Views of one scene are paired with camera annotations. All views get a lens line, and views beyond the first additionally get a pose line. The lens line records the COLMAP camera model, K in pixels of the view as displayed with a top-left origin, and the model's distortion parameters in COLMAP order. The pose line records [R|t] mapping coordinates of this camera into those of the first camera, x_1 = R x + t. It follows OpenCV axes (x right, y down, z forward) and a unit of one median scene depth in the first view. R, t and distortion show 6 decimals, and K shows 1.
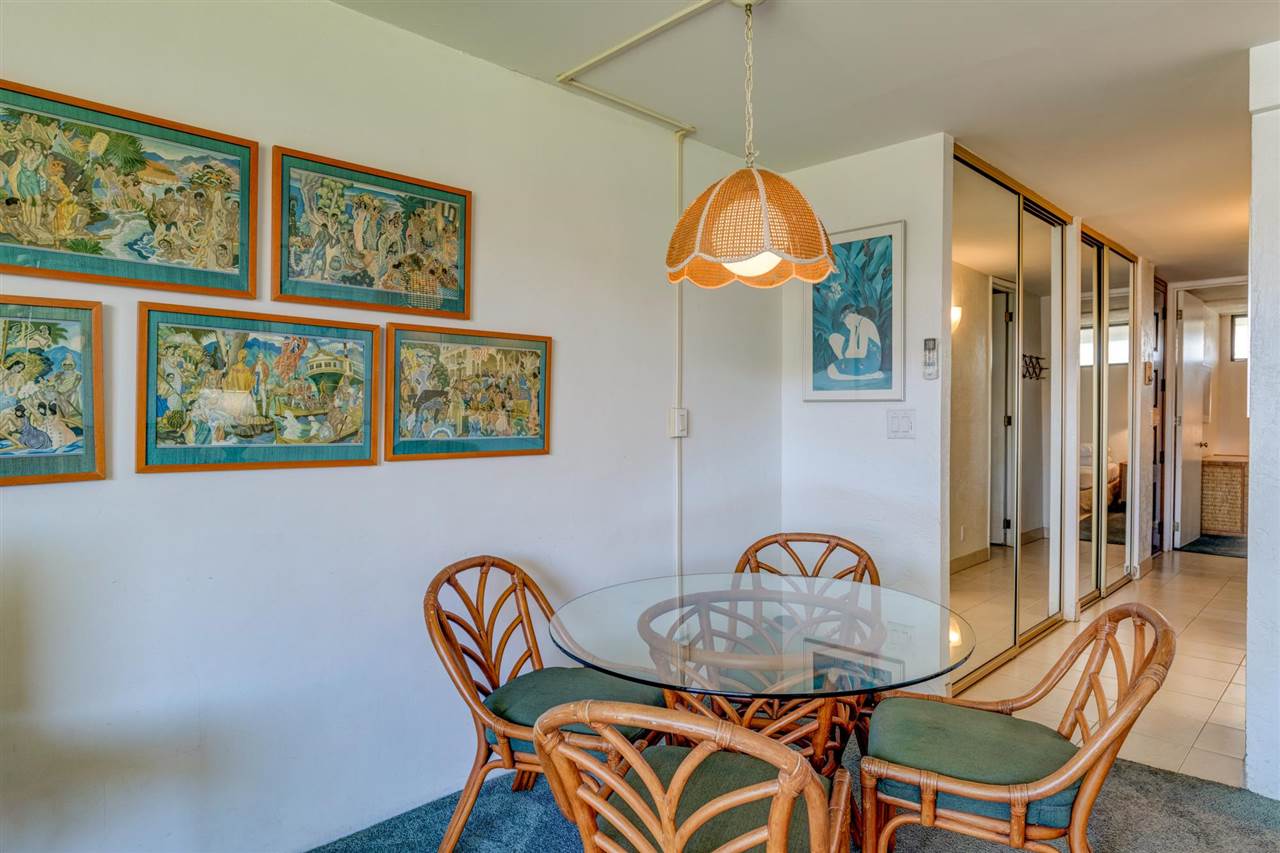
lens RADIAL K [[754.6, 0, 639.7], [0, 754.6, 421.3], [0, 0, 1]] dist [-0.014797, 0.002376]
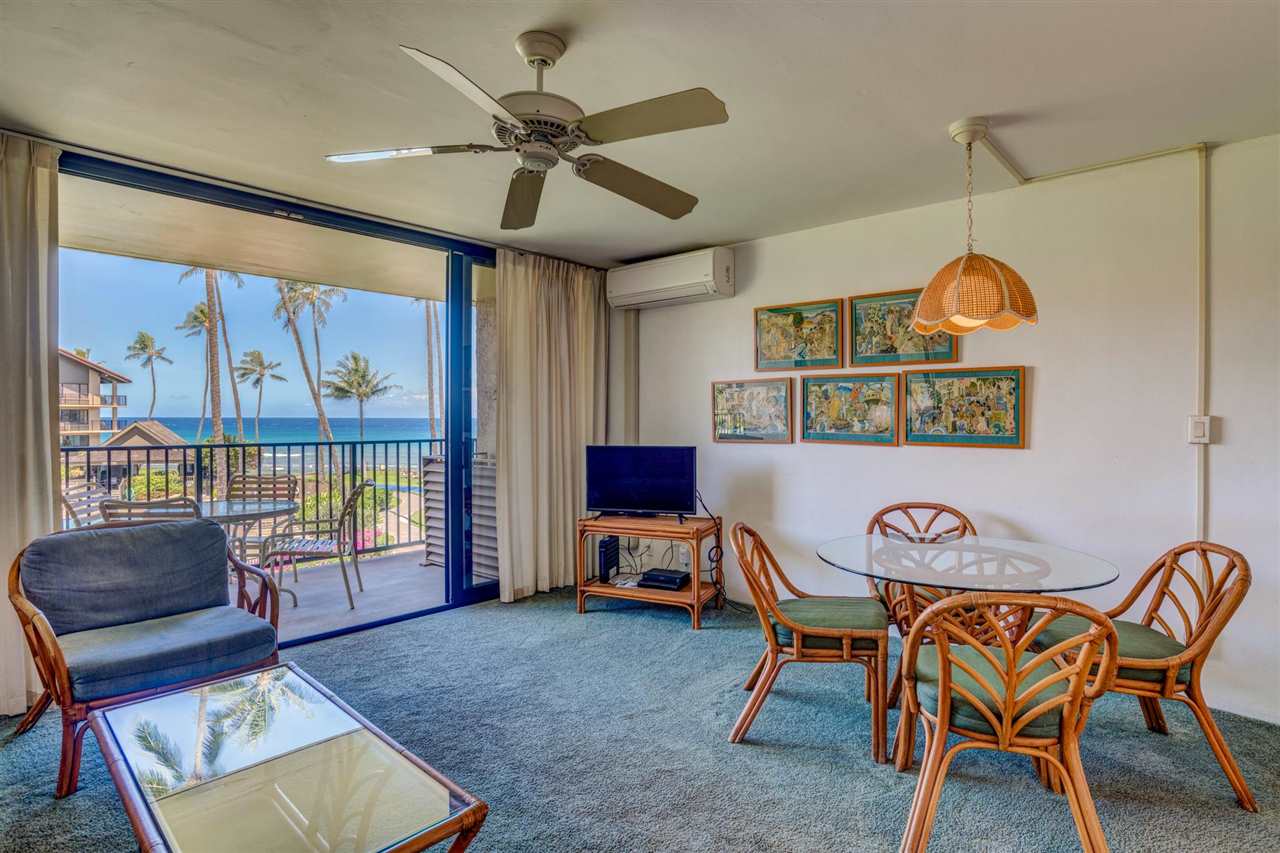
lens RADIAL K [[654.7, 0, 640.4], [0, 654.7, 424.8], [0, 0, 1]] dist [-0.049109, 0.018825]
pose [[0.051831, 0.013363, -0.998566, 1.169029], [-0.012492, 0.999841, 0.012732, -0.008502], [0.998578, 0.011815, 0.051990, 0.249237]]
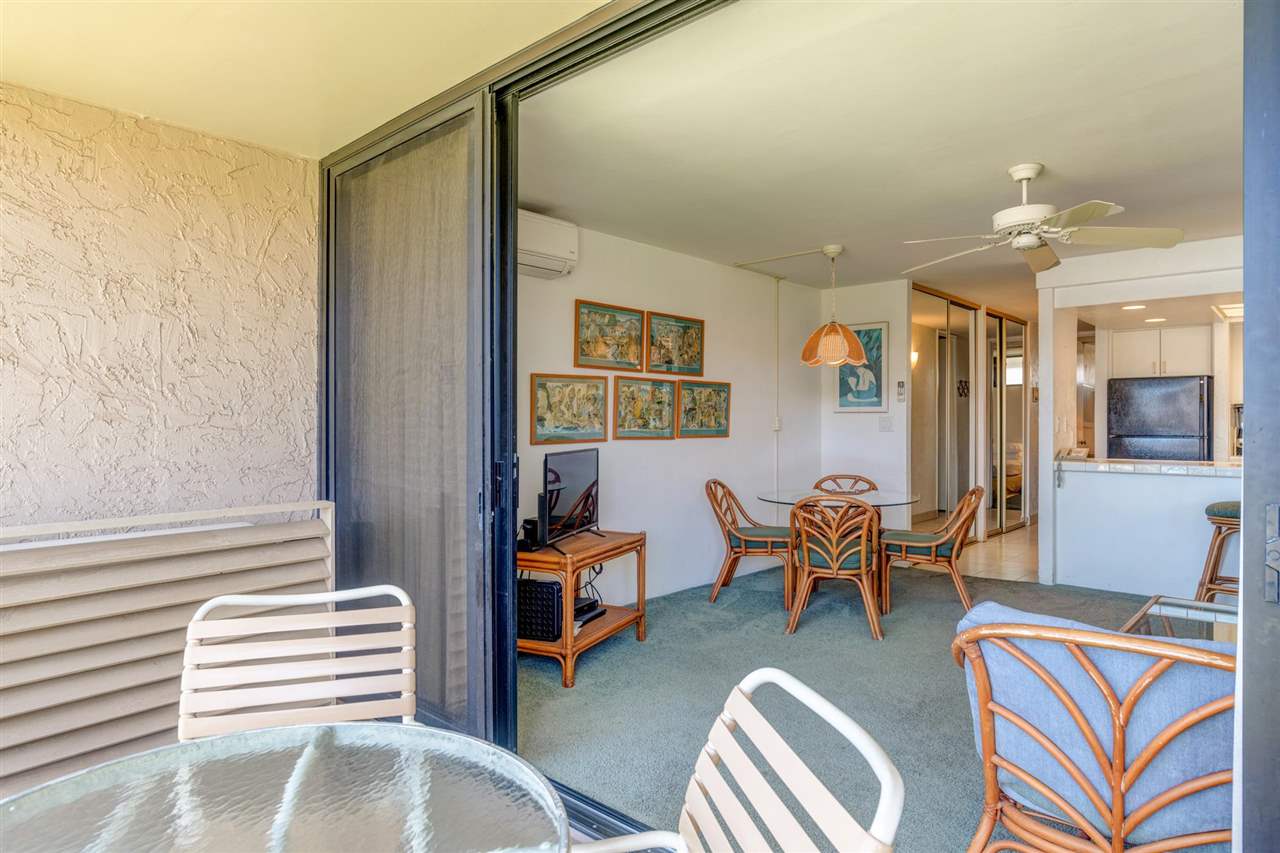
lens RADIAL K [[754.6, 0, 644.3], [0, 754.6, 428.7], [0, 0, 1]] dist [-0.014797, 0.002376]
pose [[0.998666, -0.000328, 0.051628, -0.531374], [0.000531, 0.999992, -0.003928, 0.031207], [-0.051626, 0.003950, 0.998659, -1.284858]]
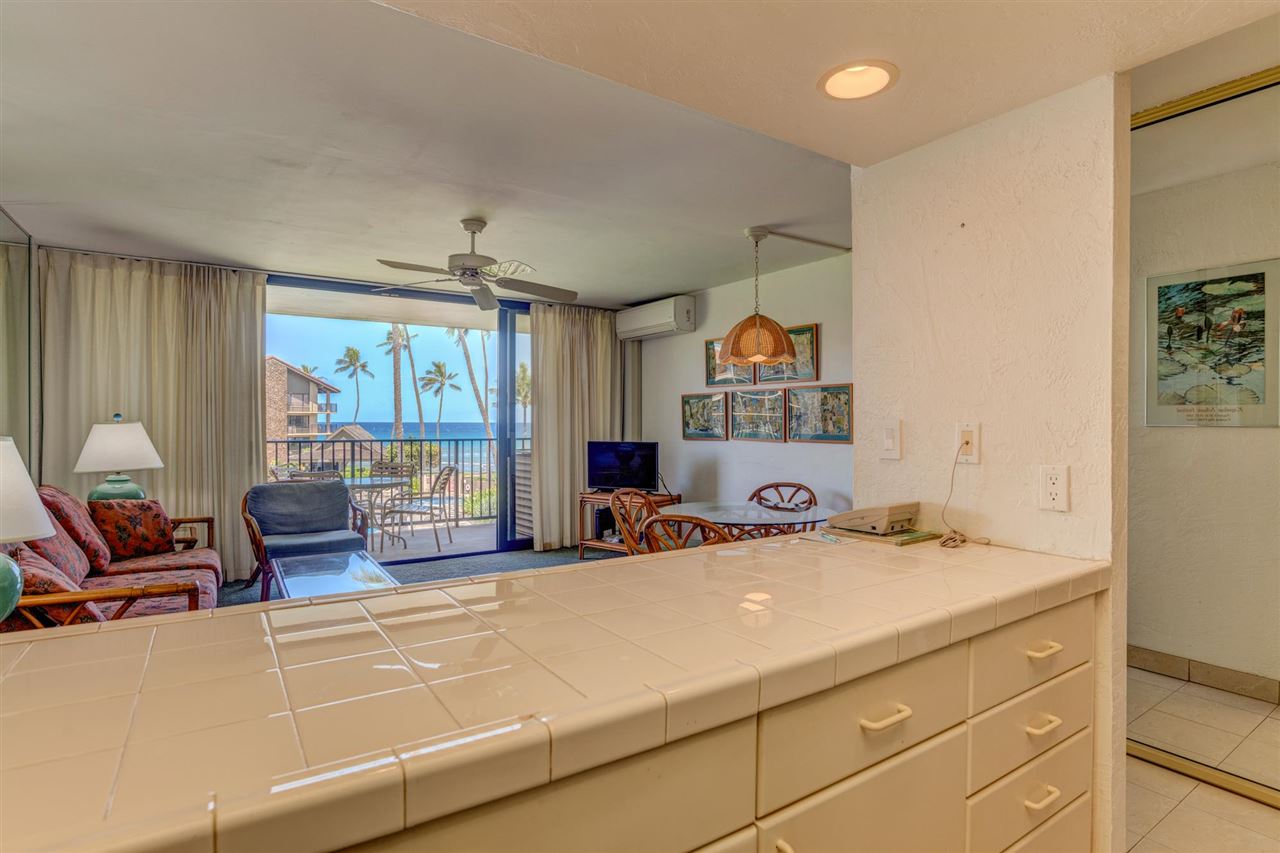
lens RADIAL K [[654.7, 0, 634.7], [0, 654.7, 427.9], [0, 0, 1]] dist [-0.049109, 0.018825]
pose [[-0.196447, 0.010586, -0.980457, 1.815523], [-0.011680, 0.999846, 0.013135, -0.014034], [0.980445, 0.014032, -0.196293, 0.872428]]
